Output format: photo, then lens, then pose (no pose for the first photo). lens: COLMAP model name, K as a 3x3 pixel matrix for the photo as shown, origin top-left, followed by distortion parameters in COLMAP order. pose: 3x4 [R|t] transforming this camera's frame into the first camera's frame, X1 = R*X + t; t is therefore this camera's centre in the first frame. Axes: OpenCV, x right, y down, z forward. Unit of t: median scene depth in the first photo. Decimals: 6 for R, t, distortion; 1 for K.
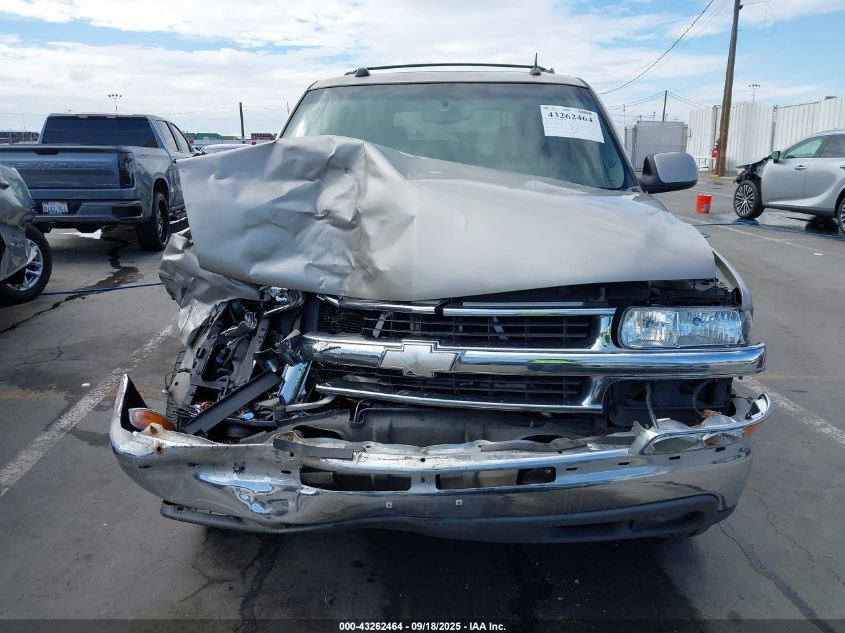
lens RADIAL K [[499.1, 0, 426.6], [0, 499.1, 317.9], [0, 0, 1]] dist [-0.028342, -0.000972]
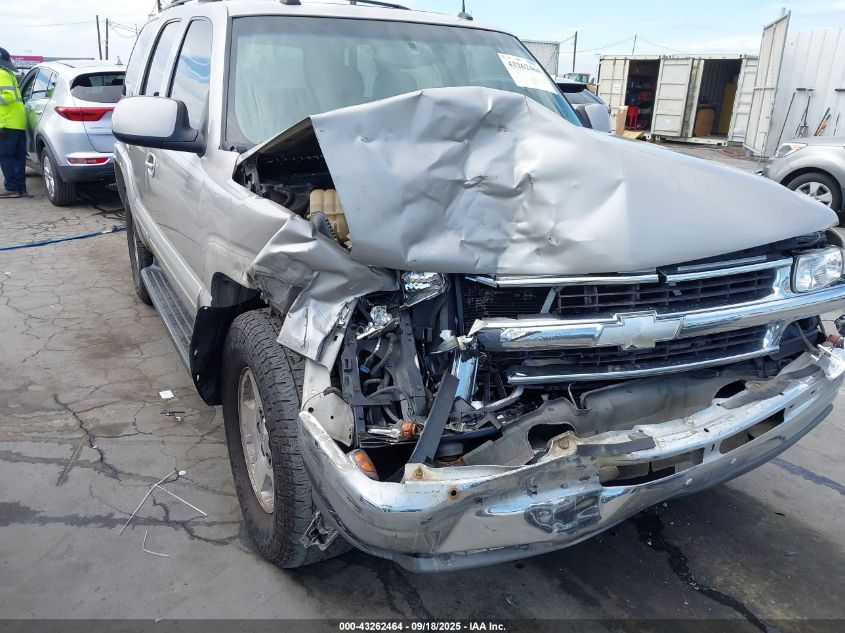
lens RADIAL K [[499.1, 0, 426.6], [0, 499.1, 317.9], [0, 0, 1]] dist [-0.028342, -0.000972]
pose [[0.928410, -0.144382, 0.342357, -0.625122], [0.111960, 0.987295, 0.112757, -0.084050], [-0.354288, -0.066354, 0.932779, 0.218500]]
